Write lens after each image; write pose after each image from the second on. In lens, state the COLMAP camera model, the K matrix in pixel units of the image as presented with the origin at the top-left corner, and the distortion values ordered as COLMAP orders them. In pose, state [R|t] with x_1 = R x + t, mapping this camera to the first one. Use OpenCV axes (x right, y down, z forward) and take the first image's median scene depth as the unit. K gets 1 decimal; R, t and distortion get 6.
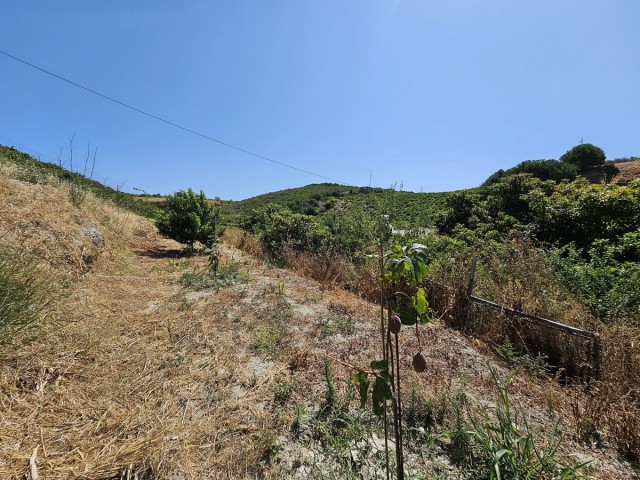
lens RADIAL K [[261.7, 0, 320.0], [0, 261.7, 240.0], [0, 0, 1]] dist [-0.000077, -0.000090]
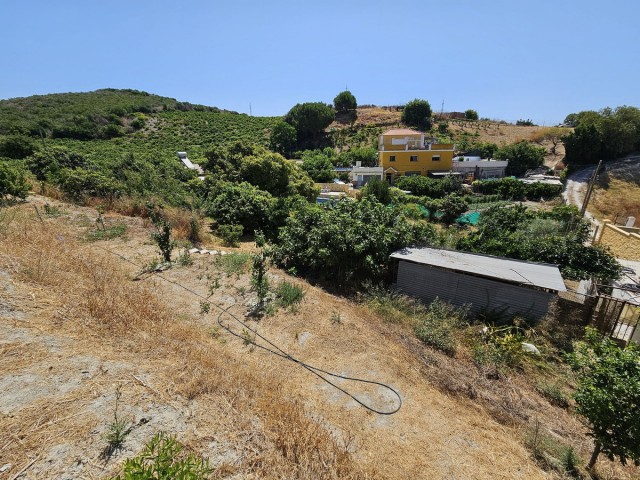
lens RADIAL K [[261.7, 0, 320.0], [0, 261.7, 240.0], [0, 0, 1]] dist [-0.000077, -0.000090]
pose [[0.835051, -0.172595, 0.522399, 0.020206], [0.011340, 0.954716, 0.297302, -0.016487], [-0.550056, -0.242338, 0.799194, -0.122971]]
